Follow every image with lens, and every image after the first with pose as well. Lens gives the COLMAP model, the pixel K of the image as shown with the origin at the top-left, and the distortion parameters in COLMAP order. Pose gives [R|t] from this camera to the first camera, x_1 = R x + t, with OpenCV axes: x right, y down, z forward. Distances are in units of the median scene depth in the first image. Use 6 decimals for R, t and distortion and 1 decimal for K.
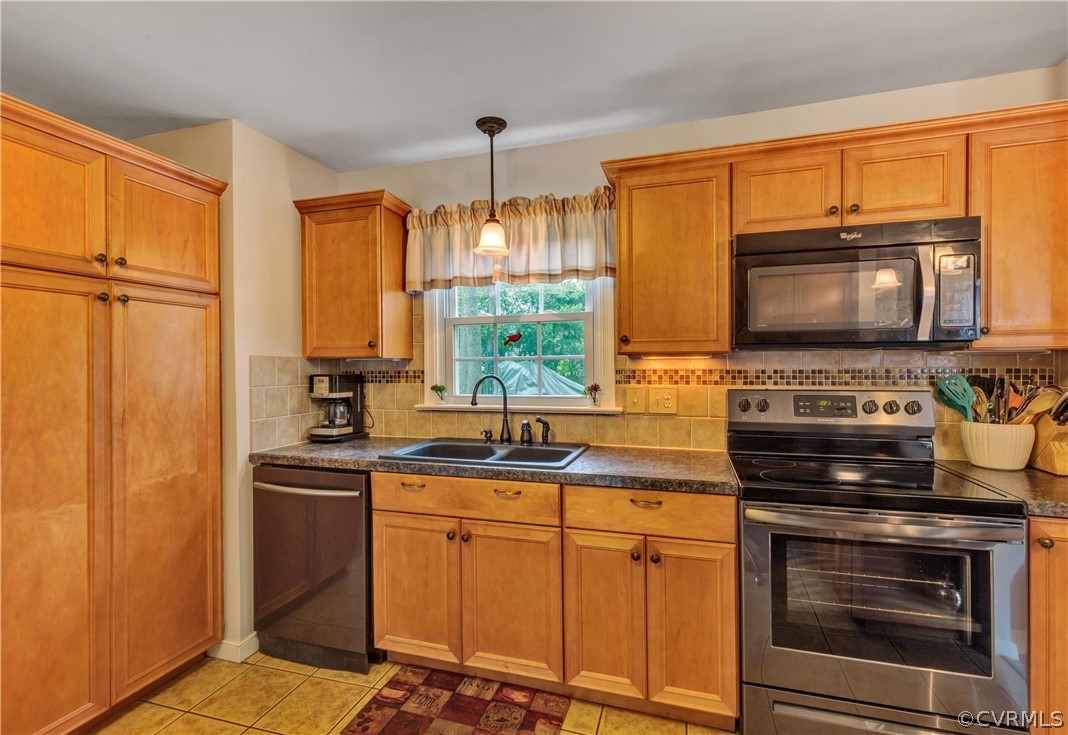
lens RADIAL K [[507.3, 0, 525.2], [0, 507.3, 364.6], [0, 0, 1]] dist [0.001320, 0.000392]
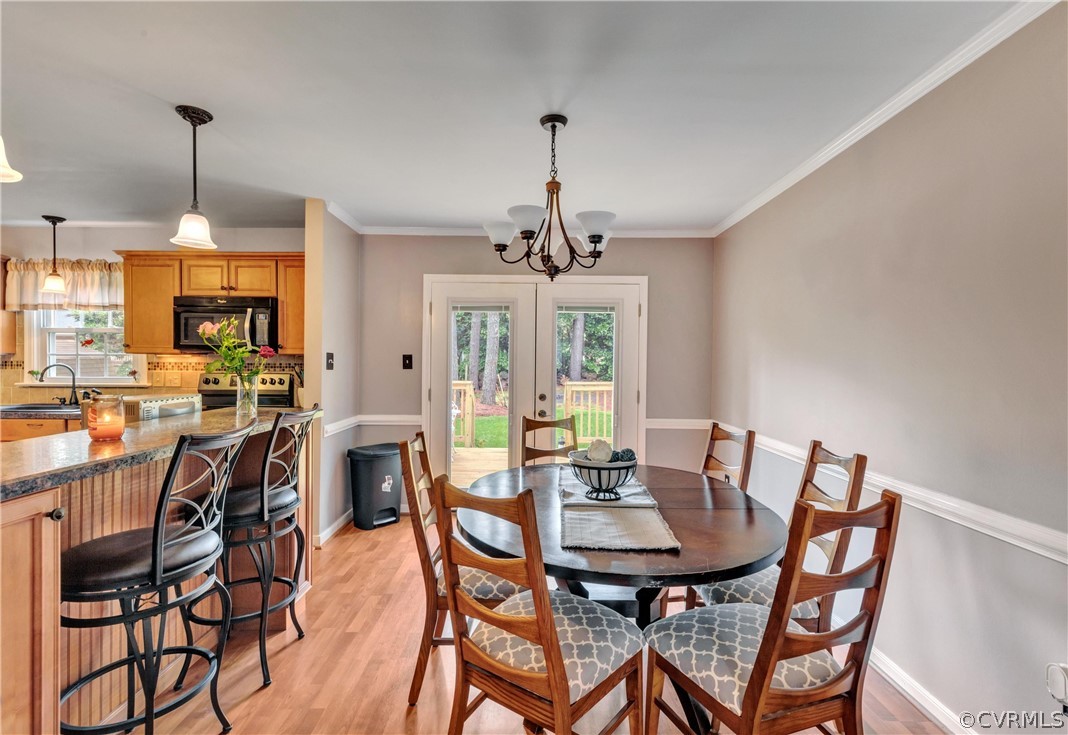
lens RADIAL K [[507.3, 0, 532.9], [0, 507.3, 364.2], [0, 0, 1]] dist [0.001320, 0.000392]
pose [[0.950040, 0.013375, 0.311841, 0.946775], [-0.014699, 0.999890, 0.001895, -0.005564], [-0.311781, -0.006384, 0.950133, -1.145339]]
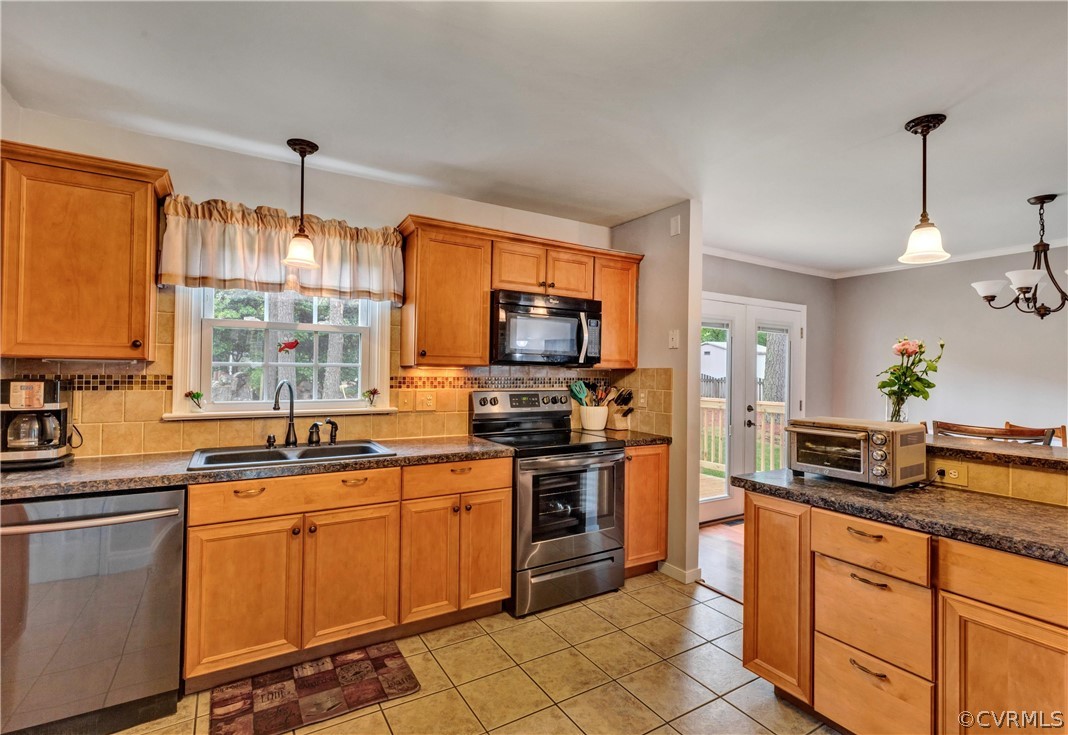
lens RADIAL K [[507.3, 0, 543.1], [0, 507.3, 365.3], [0, 0, 1]] dist [0.001320, 0.000392]
pose [[0.643568, 0.027173, 0.764907, -0.548496], [-0.016230, 0.999629, -0.021856, 0.003695], [-0.765217, 0.001651, 0.643770, -0.071813]]
